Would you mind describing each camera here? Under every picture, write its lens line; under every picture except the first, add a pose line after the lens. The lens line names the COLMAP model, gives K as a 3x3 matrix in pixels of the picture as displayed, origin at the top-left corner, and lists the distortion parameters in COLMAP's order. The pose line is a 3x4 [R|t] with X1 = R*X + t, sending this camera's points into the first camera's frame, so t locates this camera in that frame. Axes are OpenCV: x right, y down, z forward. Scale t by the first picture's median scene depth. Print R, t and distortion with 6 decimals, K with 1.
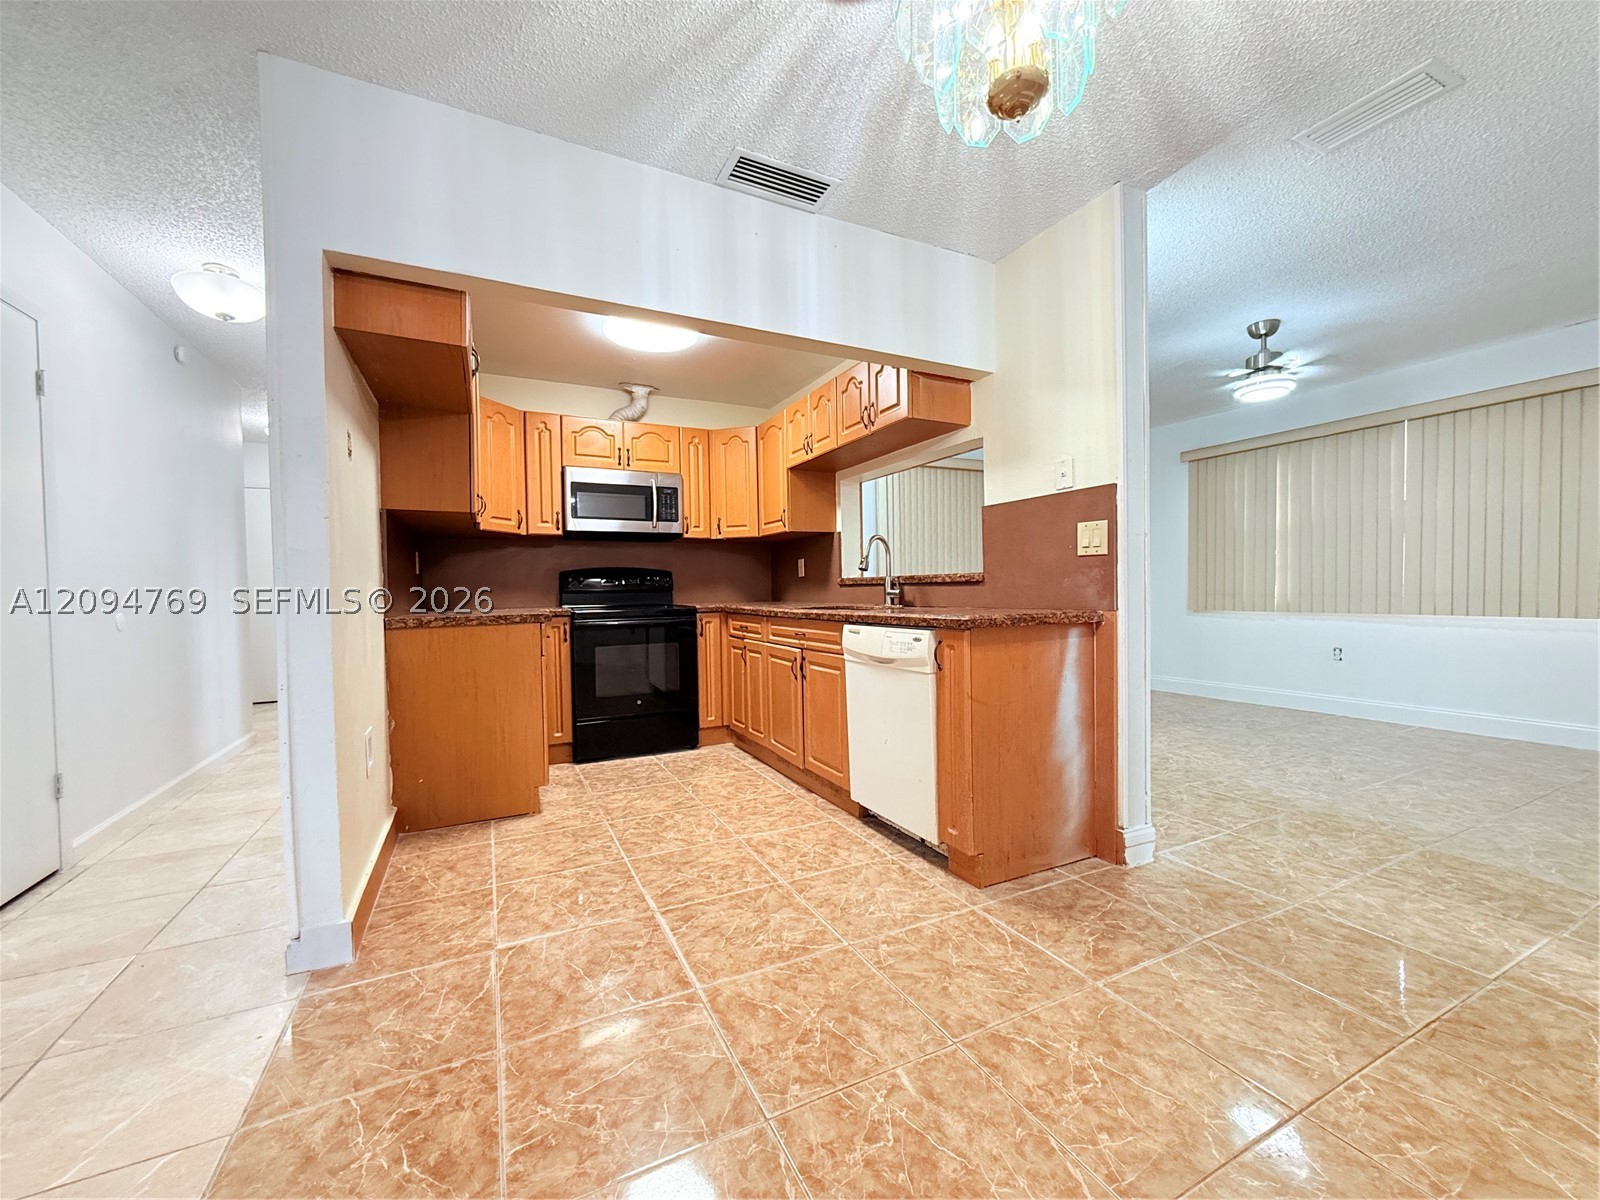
lens RADIAL K [[637.6, 0, 804.2], [0, 637.6, 600.9], [0, 0, 1]] dist [0.000417, 0.000372]
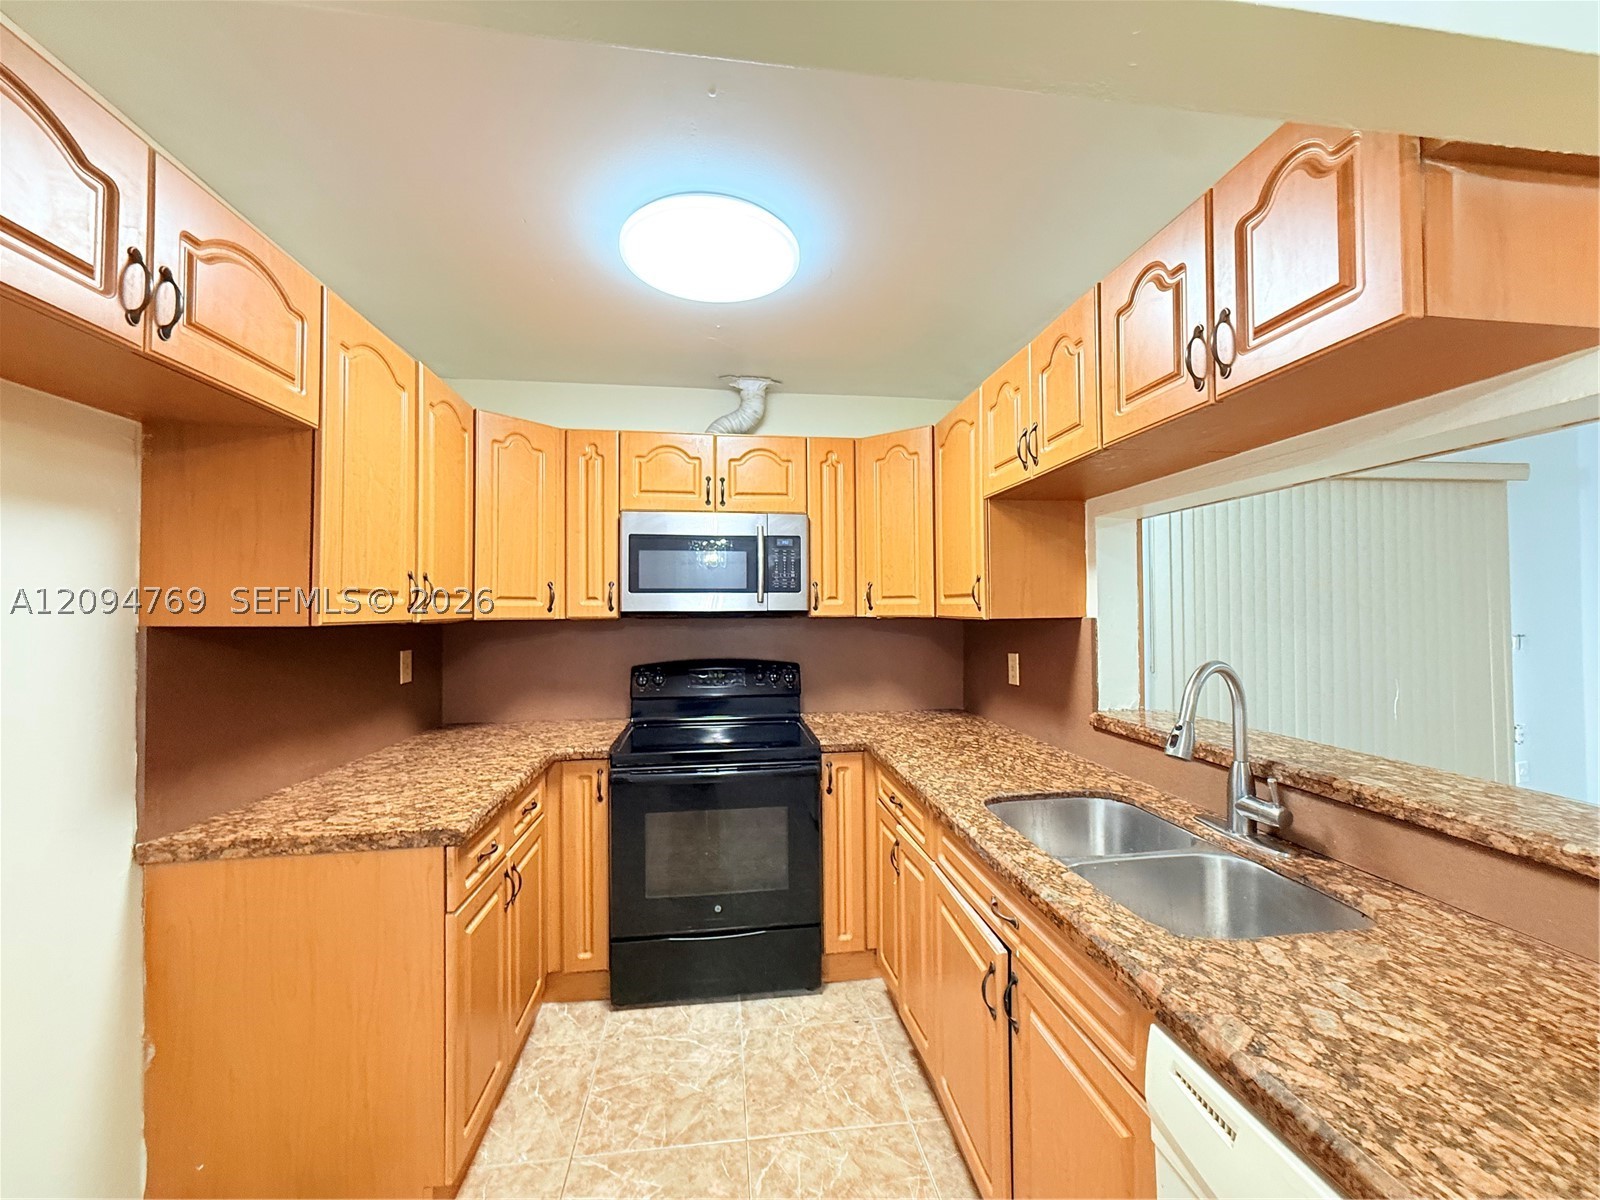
lens RADIAL K [[637.6, 0, 804.2], [0, 637.6, 600.9], [0, 0, 1]] dist [0.000417, 0.000372]
pose [[0.946519, 0.006556, -0.322581, 0.001946], [-0.016854, 0.999433, -0.029140, -0.106455], [0.322207, 0.033018, 0.946093, 0.463498]]
